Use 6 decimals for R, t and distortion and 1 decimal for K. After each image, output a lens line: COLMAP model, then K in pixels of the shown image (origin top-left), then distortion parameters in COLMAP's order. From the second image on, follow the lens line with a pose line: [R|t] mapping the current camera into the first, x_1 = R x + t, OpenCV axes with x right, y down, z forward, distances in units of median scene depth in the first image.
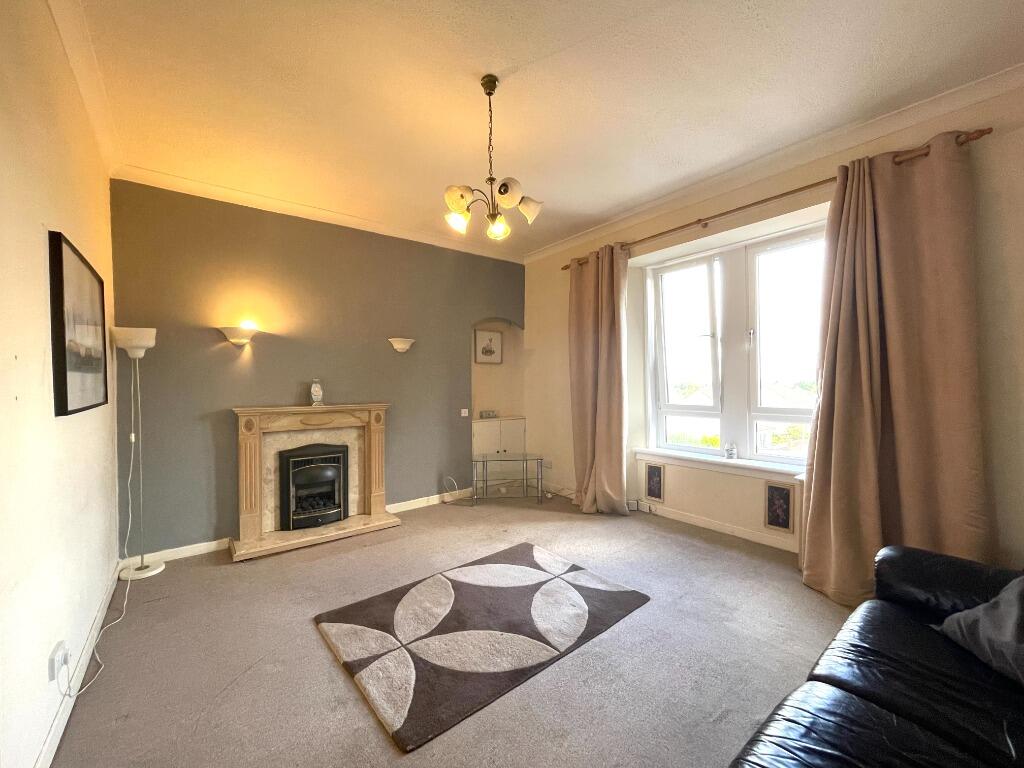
lens RADIAL K [[409.8, 0, 512.5], [0, 409.8, 389.9], [0, 0, 1]] dist [0.001146, 0.000133]
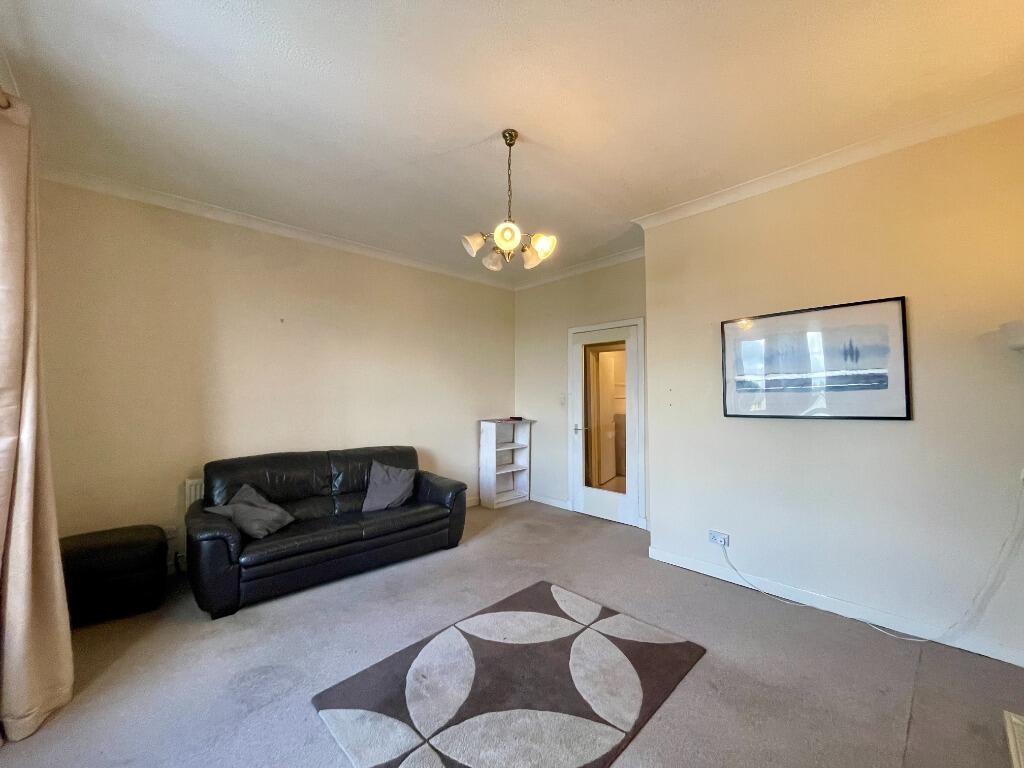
lens RADIAL K [[415.8, 0, 507.0], [0, 415.8, 373.9], [0, 0, 1]] dist [0.000110, 0.000029]
pose [[-0.997531, 0.008266, -0.069745, 0.025326], [0.010795, 0.999295, -0.035959, -0.040521], [0.069399, -0.036623, -0.996916, 1.419174]]
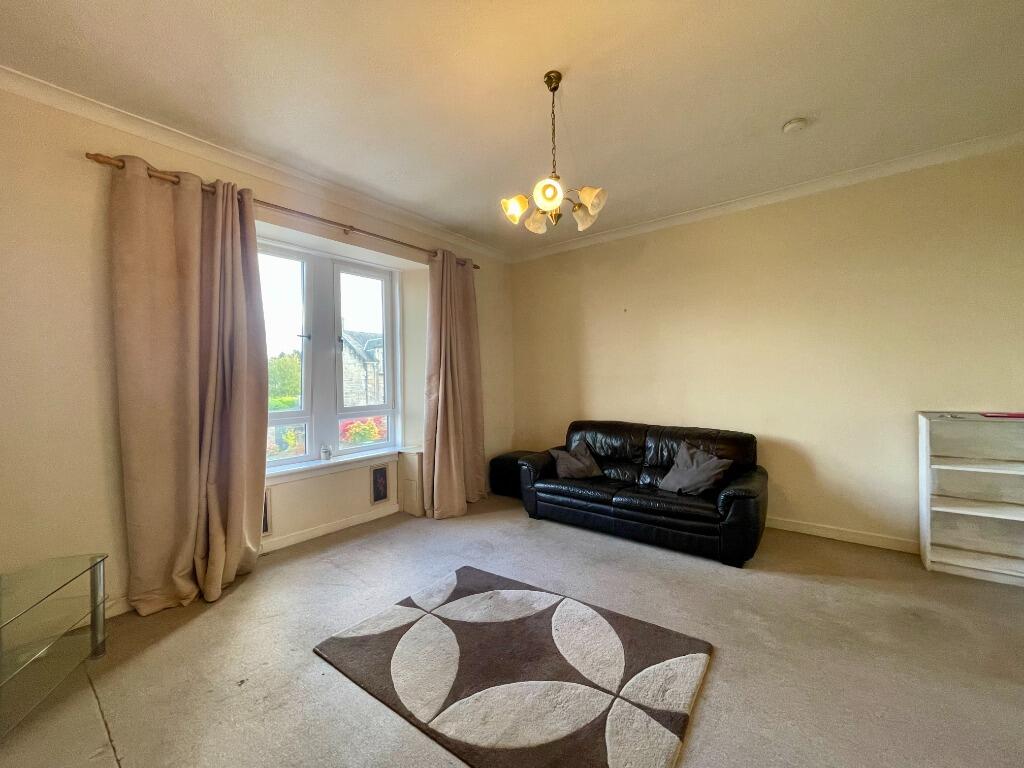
lens RADIAL K [[413.7, 0, 512.0], [0, 413.7, 384.0], [0, 0, 1]] dist [0.000234, -0.000002]
pose [[-0.233158, 0.000684, 0.972439, -0.669154], [0.031398, 0.999484, 0.006825, -0.016165], [-0.971932, 0.032124, -0.233059, 0.892554]]
